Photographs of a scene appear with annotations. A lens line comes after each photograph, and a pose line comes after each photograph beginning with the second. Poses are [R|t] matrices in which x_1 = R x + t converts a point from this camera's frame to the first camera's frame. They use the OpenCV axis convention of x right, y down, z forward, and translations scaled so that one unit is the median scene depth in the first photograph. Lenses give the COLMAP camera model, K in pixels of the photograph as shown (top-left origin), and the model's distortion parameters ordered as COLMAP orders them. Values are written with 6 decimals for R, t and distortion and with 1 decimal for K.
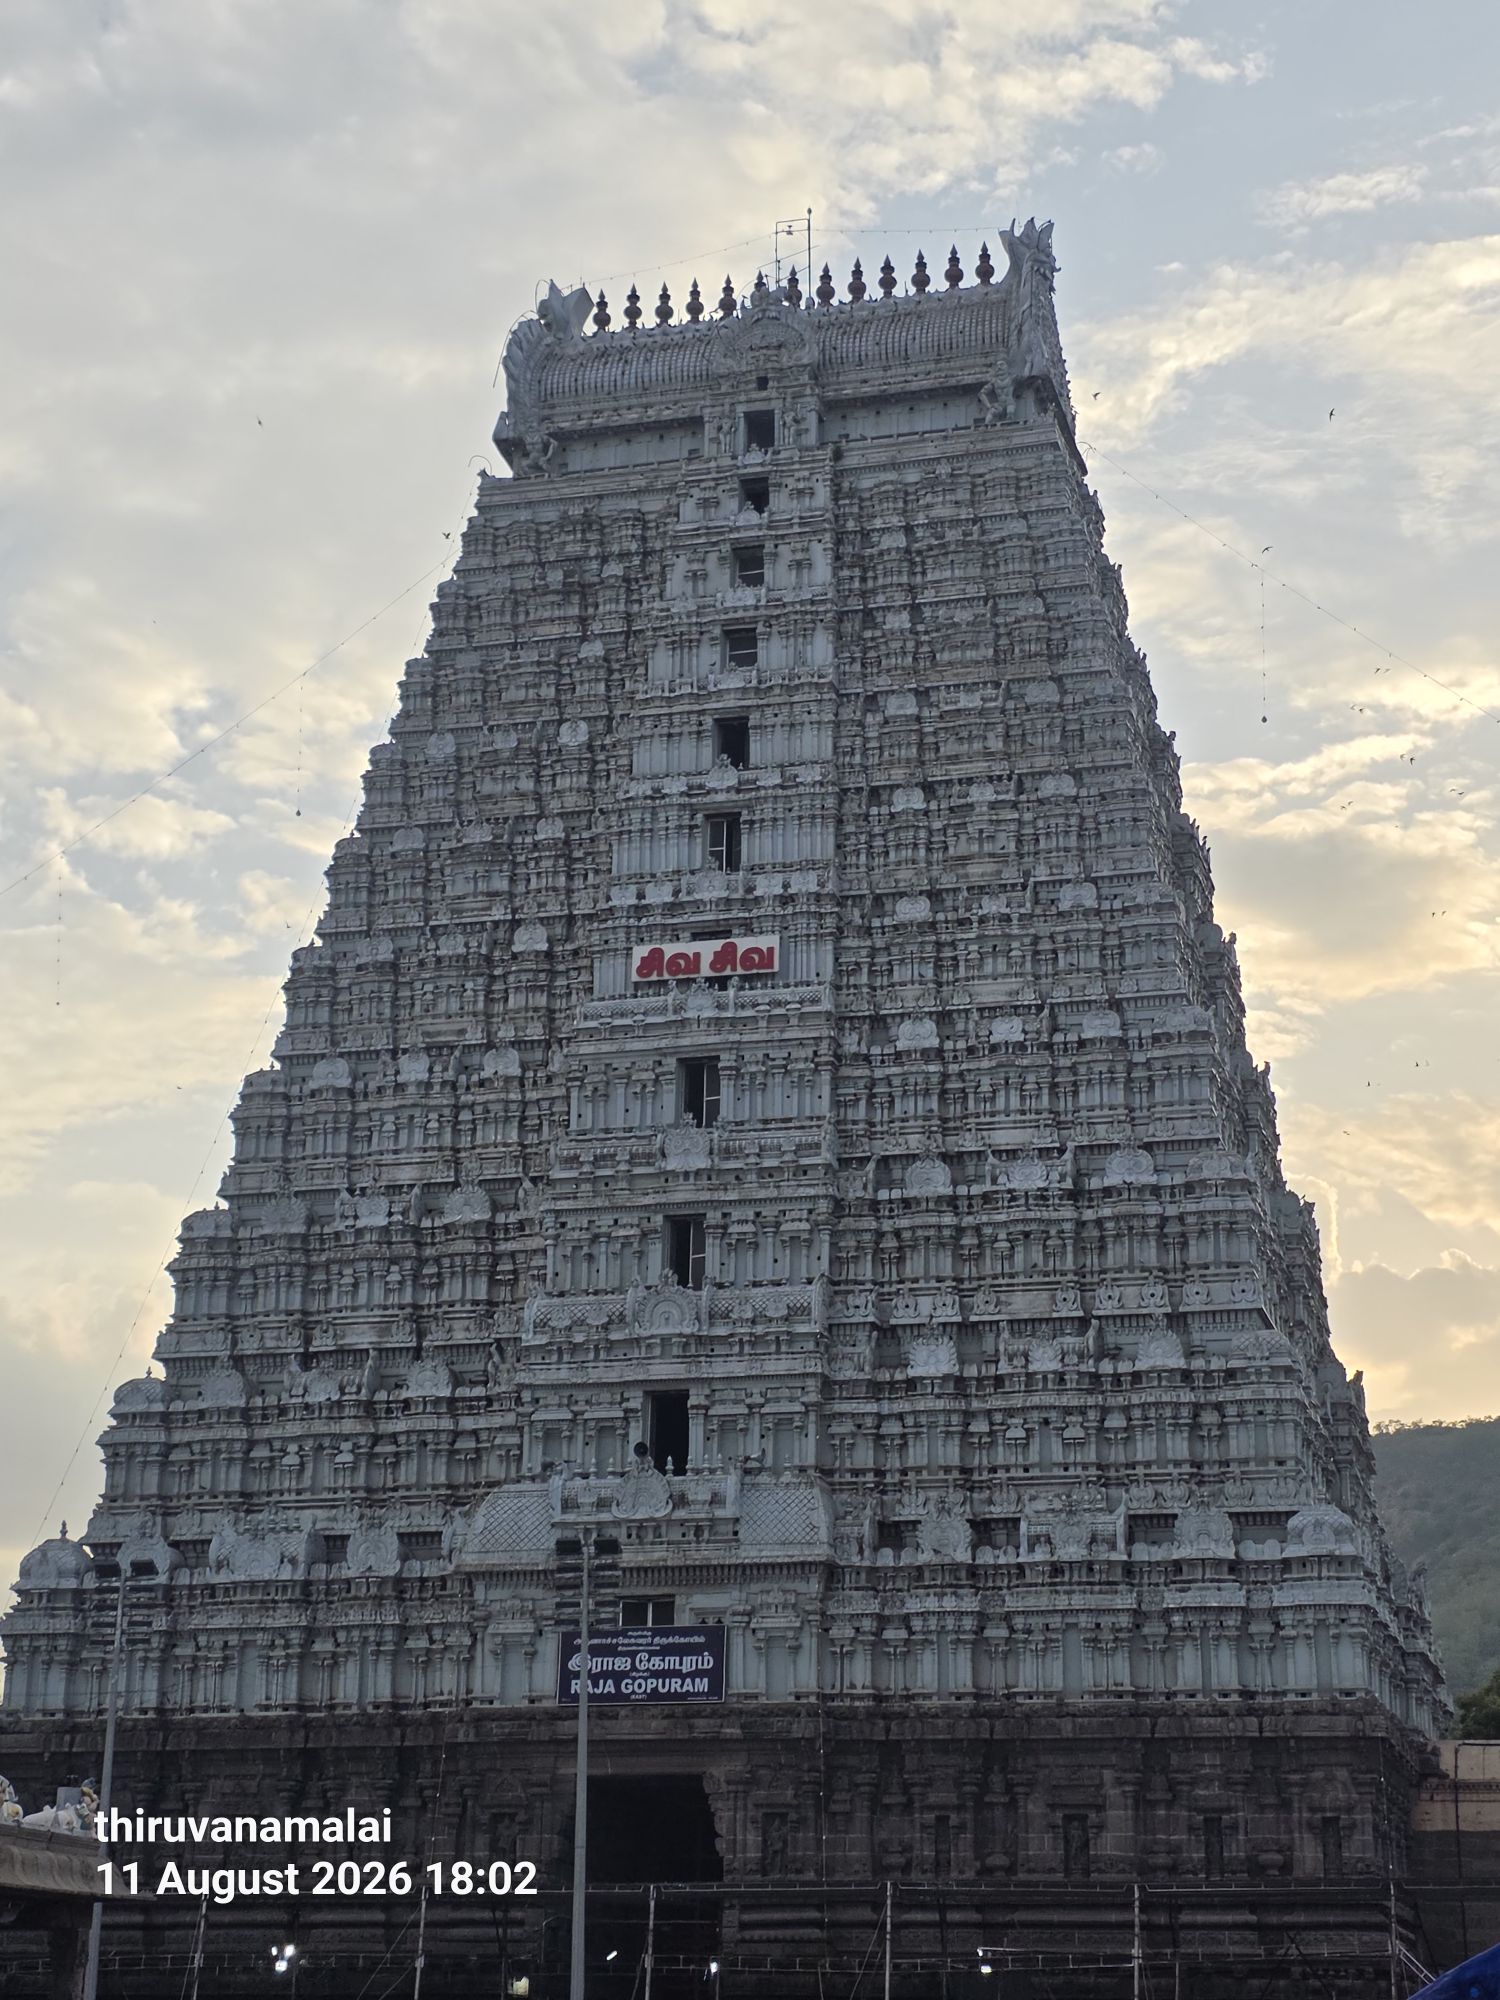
lens RADIAL K [[3284.3, 0, 750.0], [0, 3284.3, 1000.0], [0, 0, 1]] dist [0.162869, -0.120476]
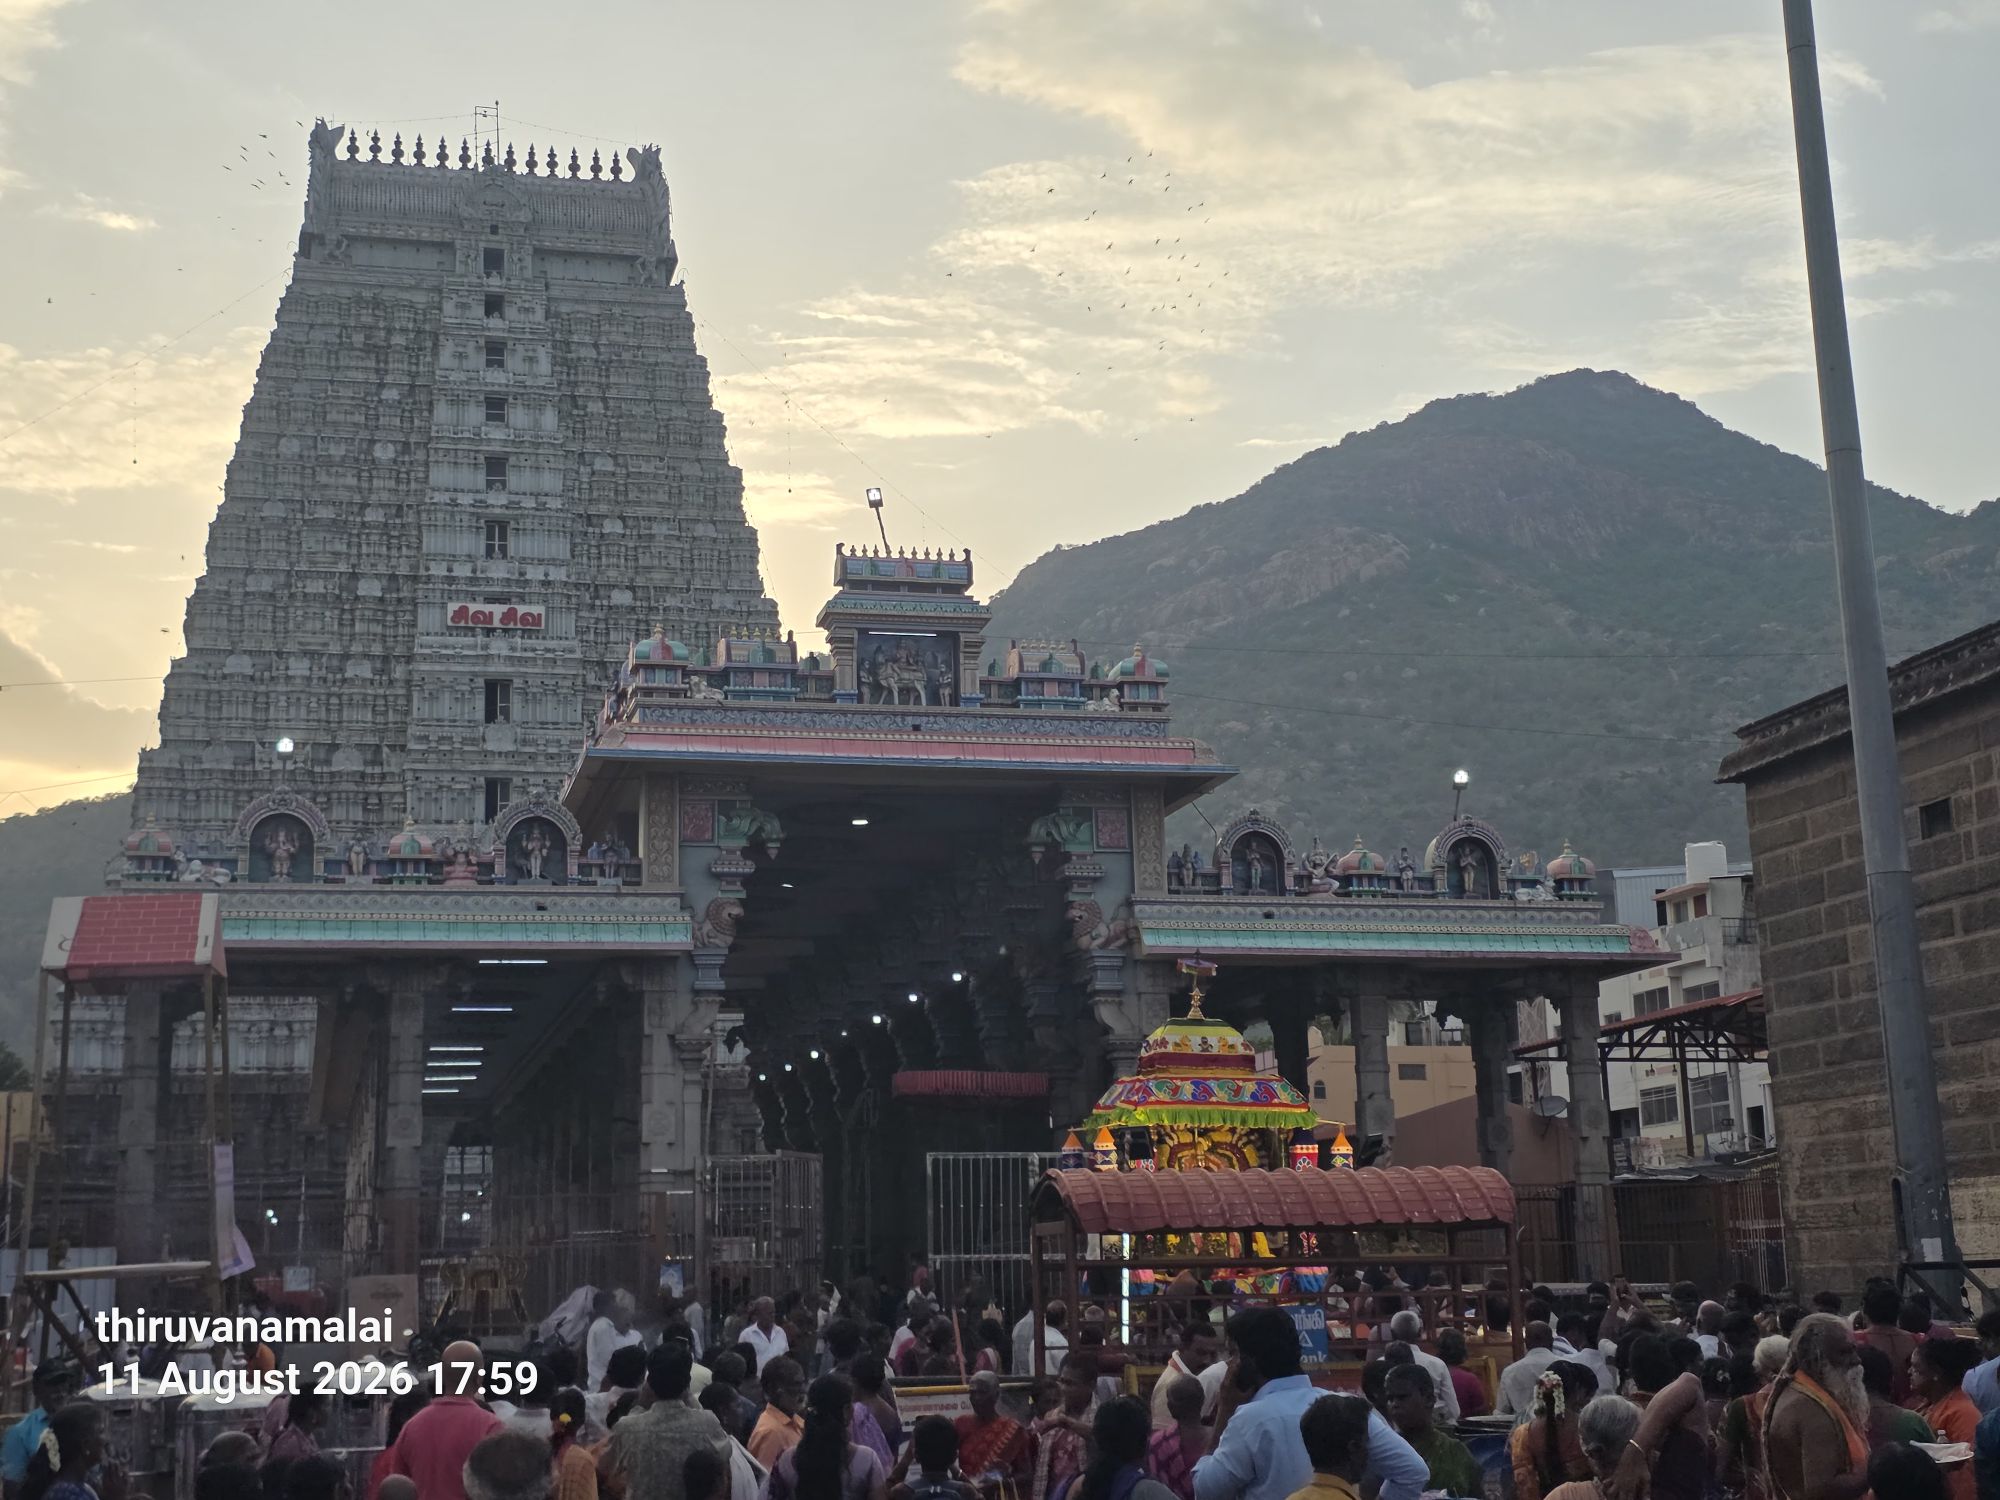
lens RADIAL K [[2728.0, 0, 1000.0], [0, 2728.0, 750.0], [0, 0, 1]] dist [0.012973, 0.010252]
pose [[0.872600, 0.061654, 0.484529, -0.432045], [-0.113532, 0.990433, 0.078435, -0.078519], [-0.475058, -0.123452, 0.871252, -0.286376]]
